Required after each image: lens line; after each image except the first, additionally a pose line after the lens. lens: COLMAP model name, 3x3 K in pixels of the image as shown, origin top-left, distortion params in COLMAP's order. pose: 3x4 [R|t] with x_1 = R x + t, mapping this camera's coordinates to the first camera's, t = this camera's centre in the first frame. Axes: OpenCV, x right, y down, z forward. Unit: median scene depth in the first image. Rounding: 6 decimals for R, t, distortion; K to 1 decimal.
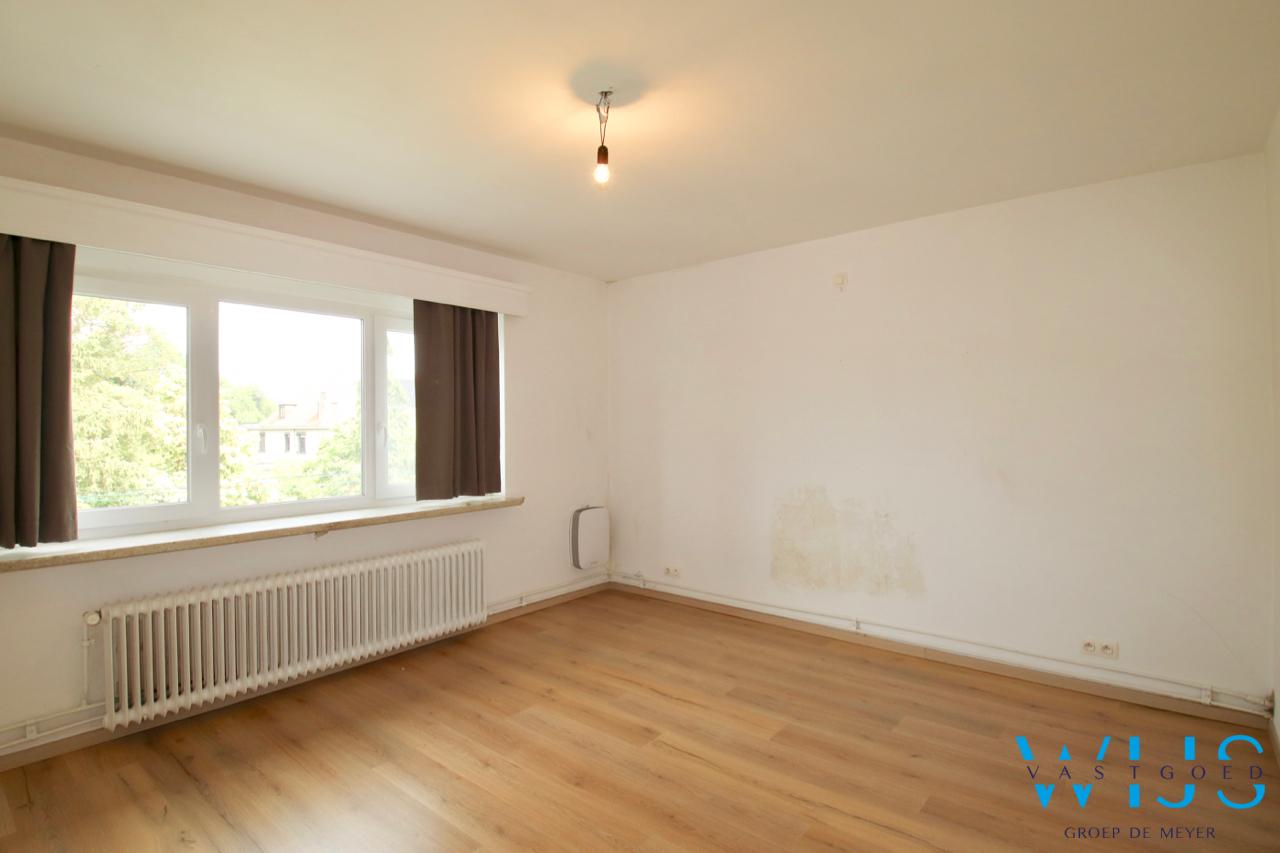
lens RADIAL K [[627.1, 0, 640.0], [0, 627.1, 426.5], [0, 0, 1]] dist [0.032626, -0.034459]
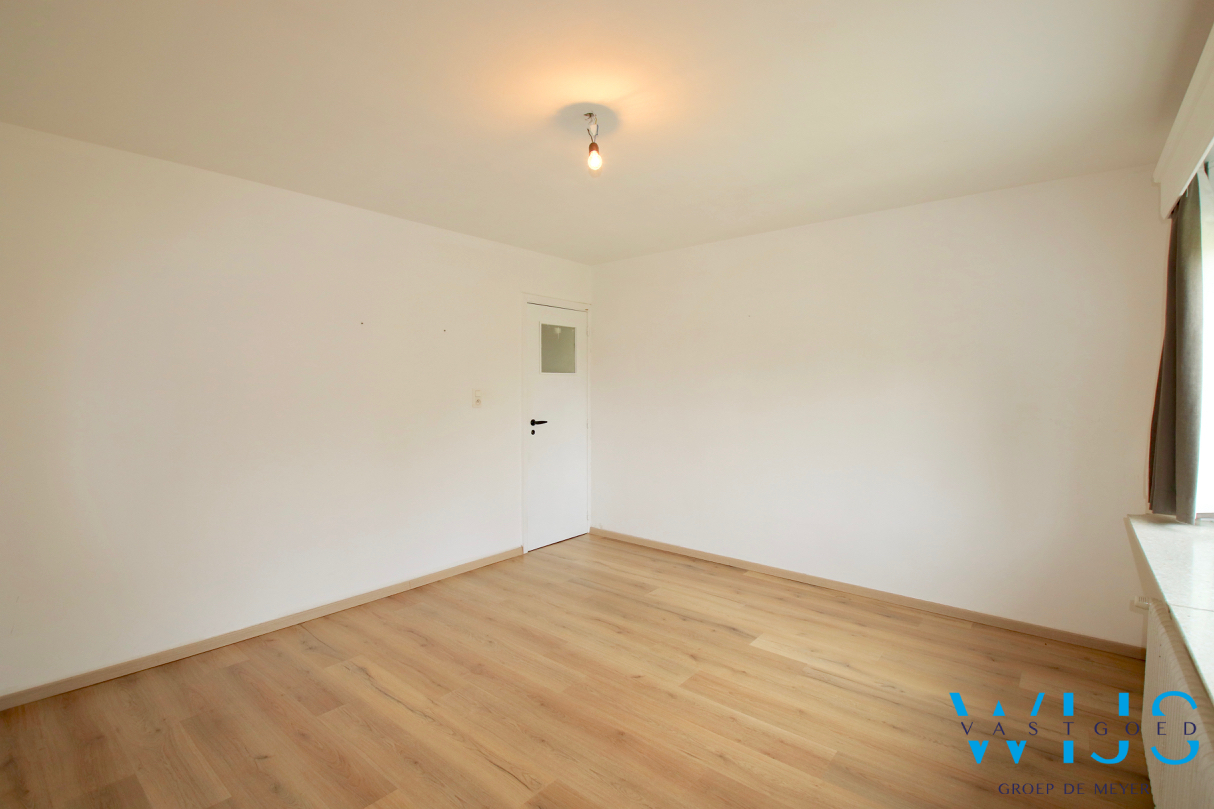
lens RADIAL K [[572.3, 0, 610.8], [0, 572.3, 403.9], [0, 0, 1]] dist [0.028765, -0.033081]
pose [[-0.999982, 0.005972, 0.001059, -0.074449], [0.006012, 0.999051, 0.043130, -0.029245], [-0.000800, 0.043136, -0.999069, 1.712097]]
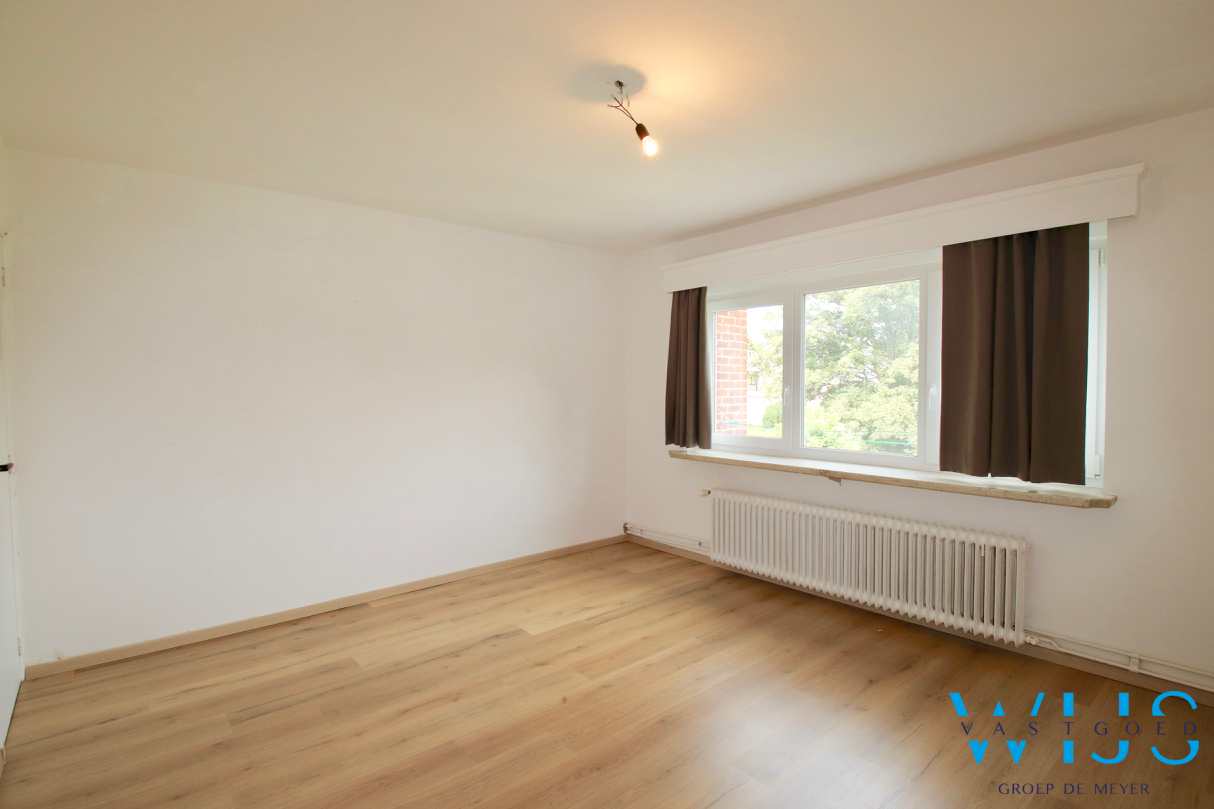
lens RADIAL K [[594.8, 0, 607.0], [0, 594.8, 404.5], [0, 0, 1]] dist [0.032626, -0.034459]
pose [[-0.165640, 0.040286, -0.985363, 0.800055], [0.001624, 0.999175, 0.040578, -0.017726], [0.986185, 0.005121, -0.165568, 0.943159]]
